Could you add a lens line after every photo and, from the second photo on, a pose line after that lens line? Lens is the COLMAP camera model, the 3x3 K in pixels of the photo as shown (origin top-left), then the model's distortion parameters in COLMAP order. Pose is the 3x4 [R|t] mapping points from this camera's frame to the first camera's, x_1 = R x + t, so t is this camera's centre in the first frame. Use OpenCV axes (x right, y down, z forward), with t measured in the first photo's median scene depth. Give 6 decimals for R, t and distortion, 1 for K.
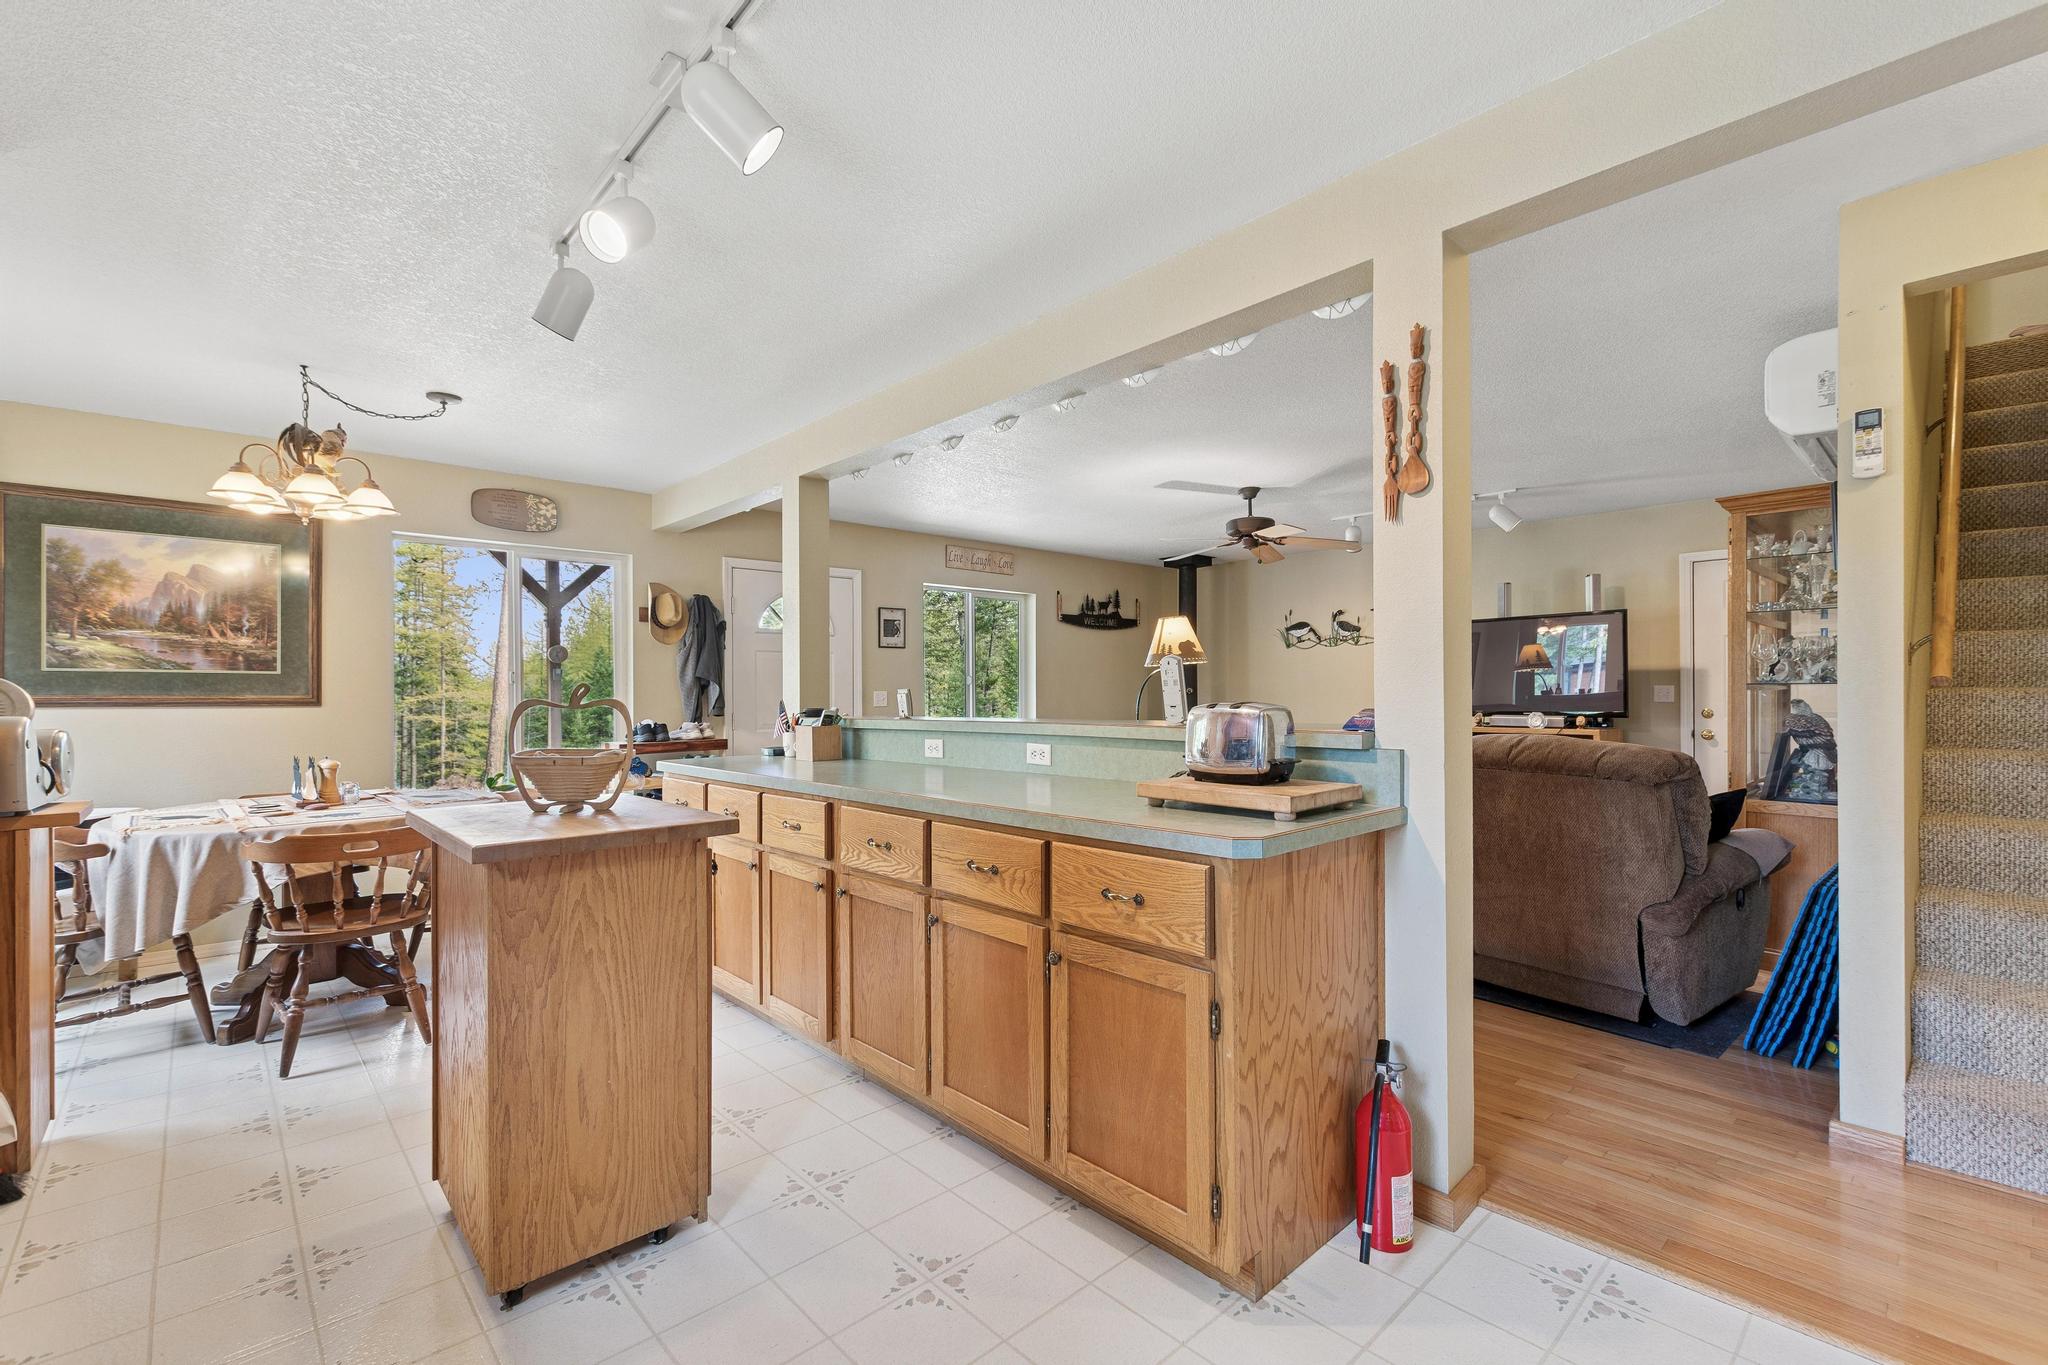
lens RADIAL K [[885.8, 0, 1027.6], [0, 885.8, 694.2], [0, 0, 1]] dist [0.007948, -0.002401]
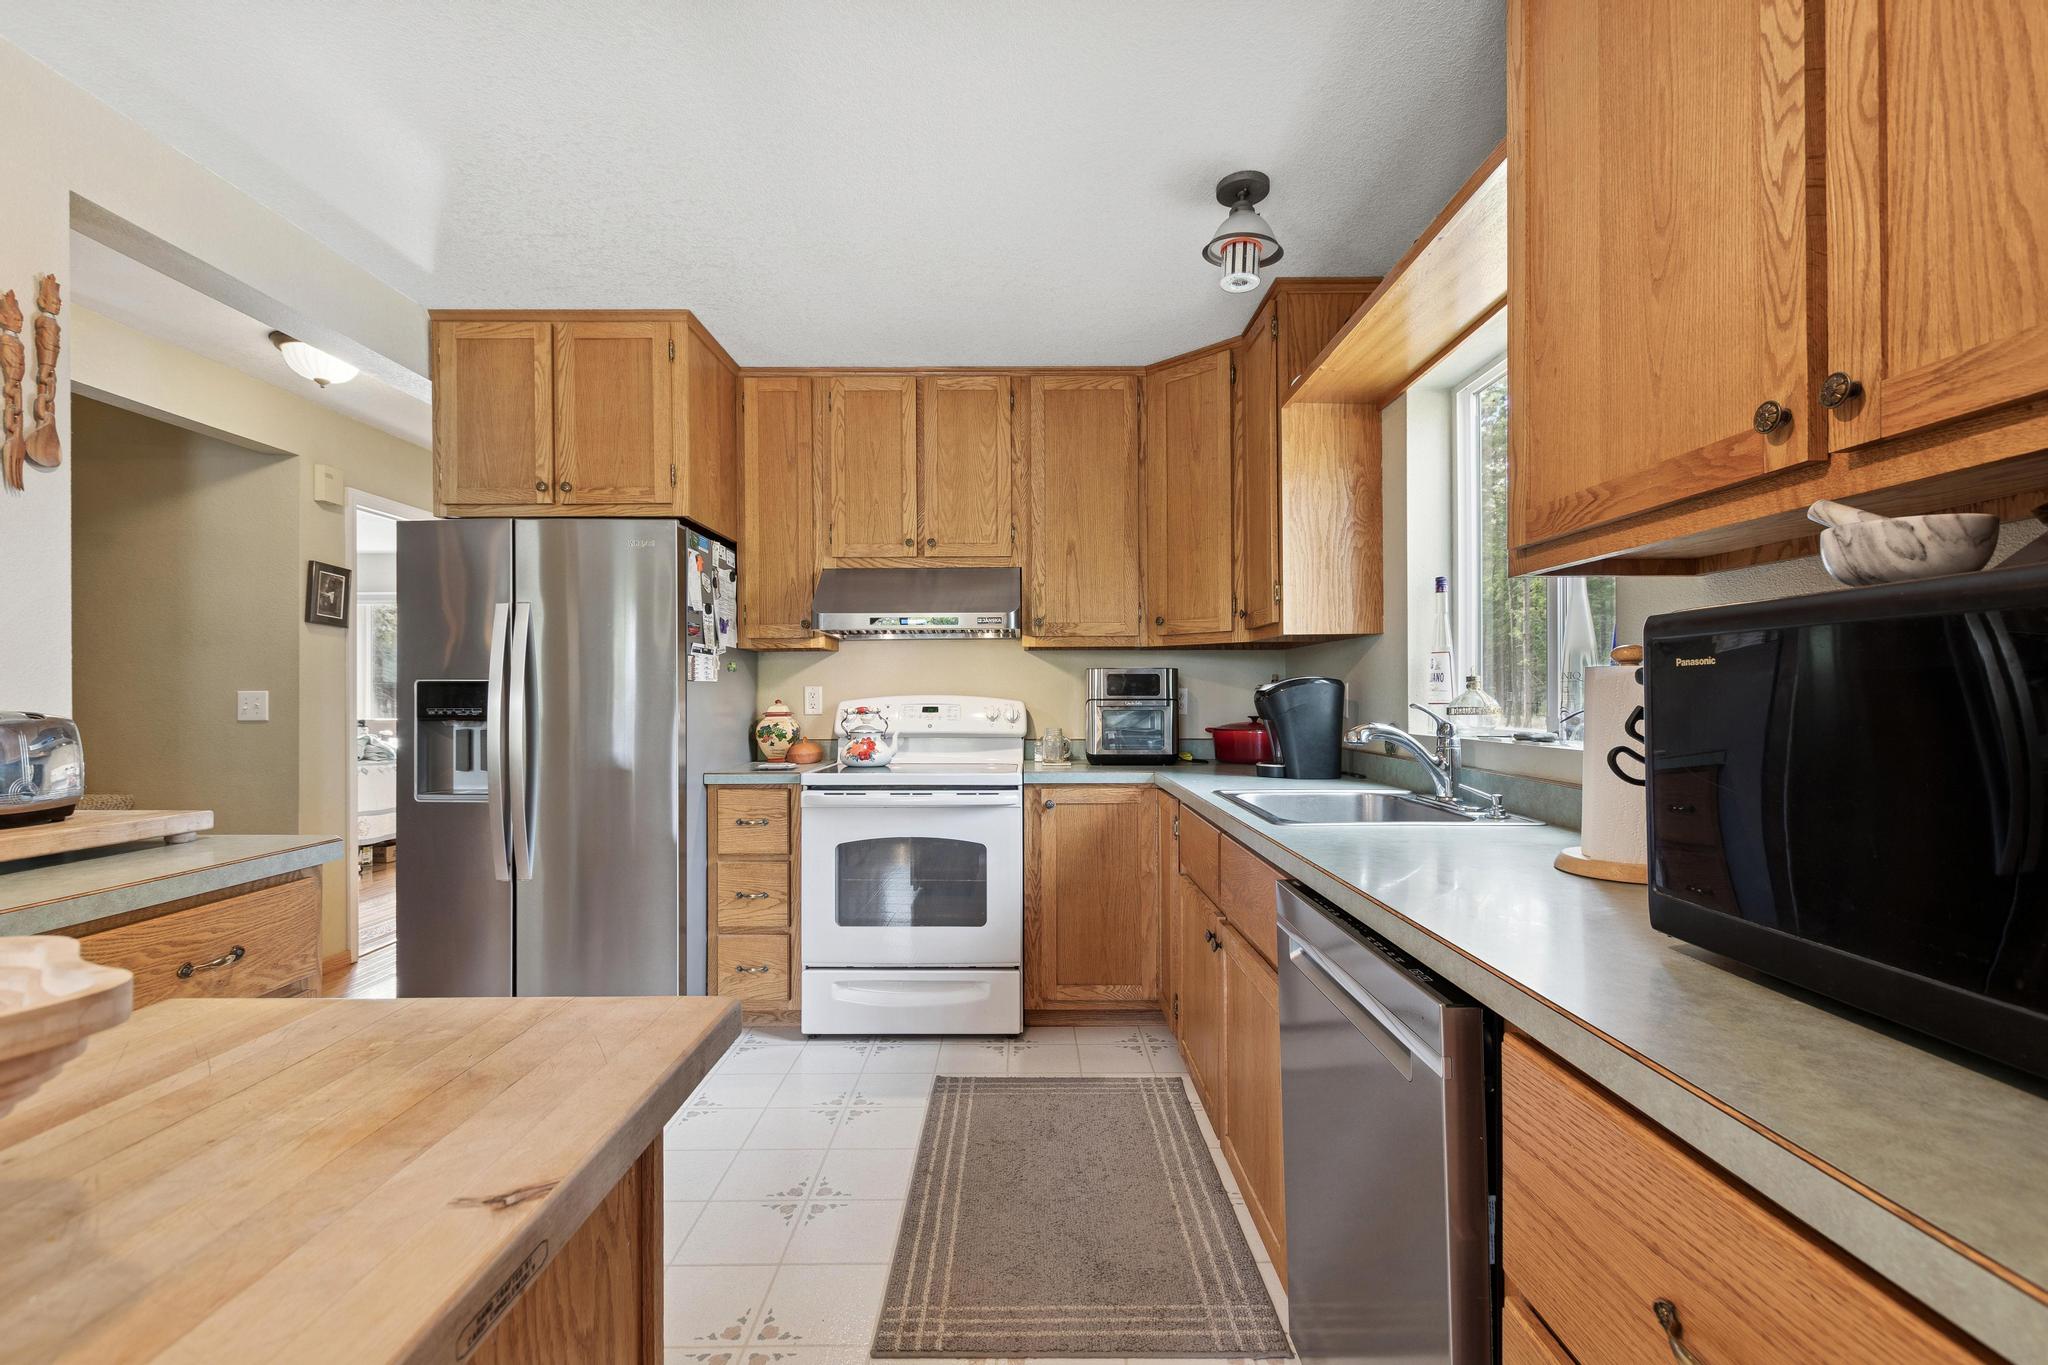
lens RADIAL K [[885.8, 0, 1026.9], [0, 885.8, 693.0], [0, 0, 1]] dist [0.007948, -0.002401]
pose [[-0.738081, 0.012439, 0.674597, -0.258738], [0.011924, 0.999914, -0.005391, 0.002764], [-0.674606, 0.004065, -0.738167, 0.304030]]
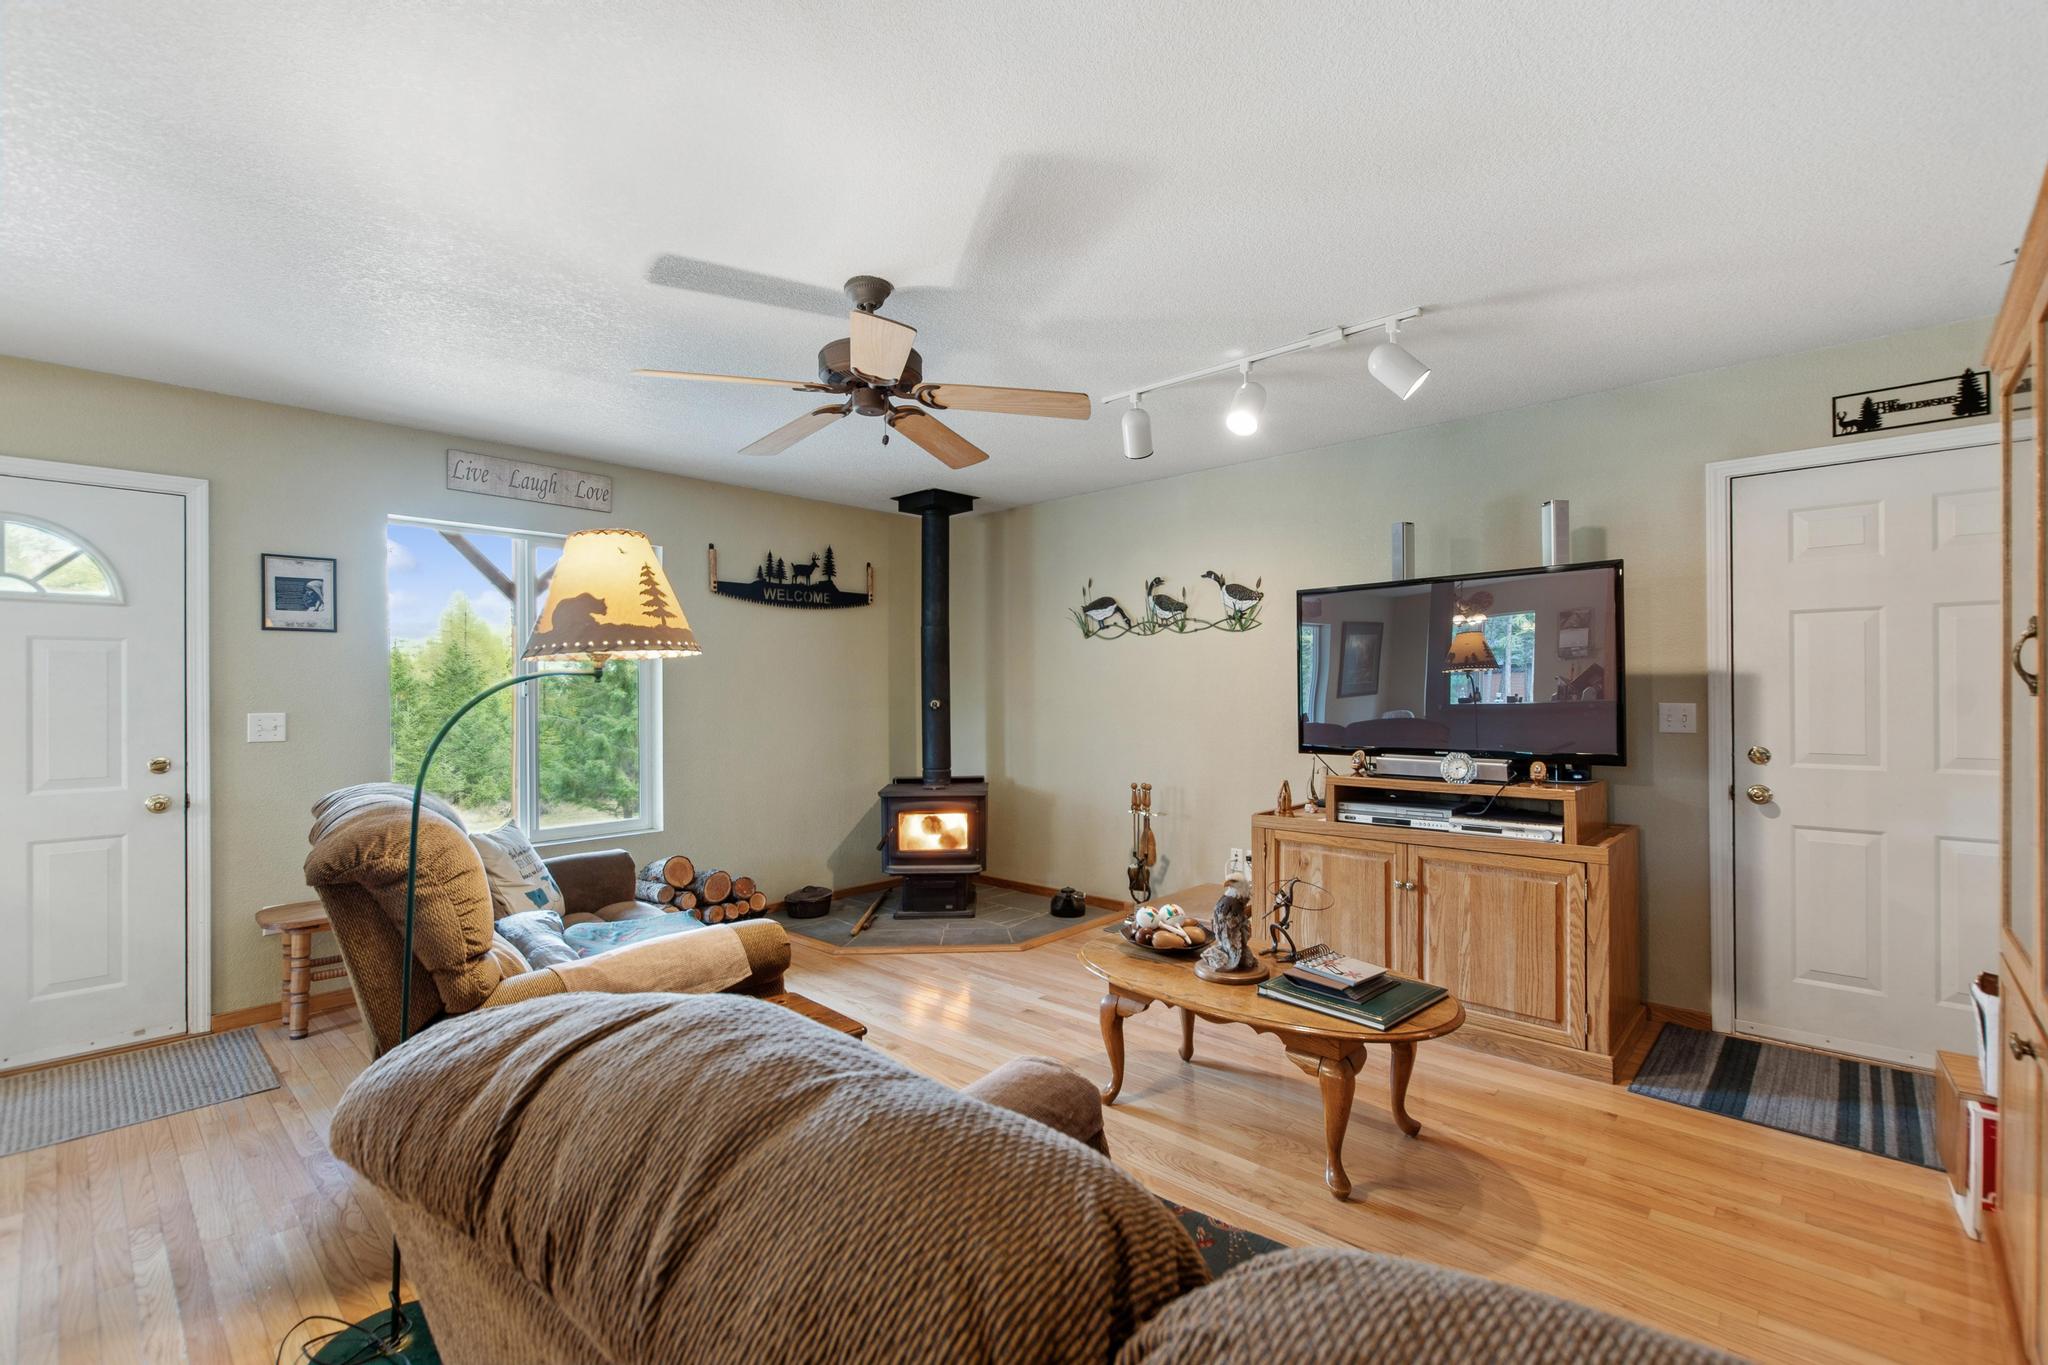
lens RADIAL K [[885.8, 0, 1027.1], [0, 885.8, 686.4], [0, 0, 1]] dist [0.007948, -0.002401]
pose [[0.996983, -0.000771, 0.077618, 0.244348], [0.001241, 0.999981, -0.005997, -0.015449], [-0.077612, 0.006075, 0.996965, 0.436234]]
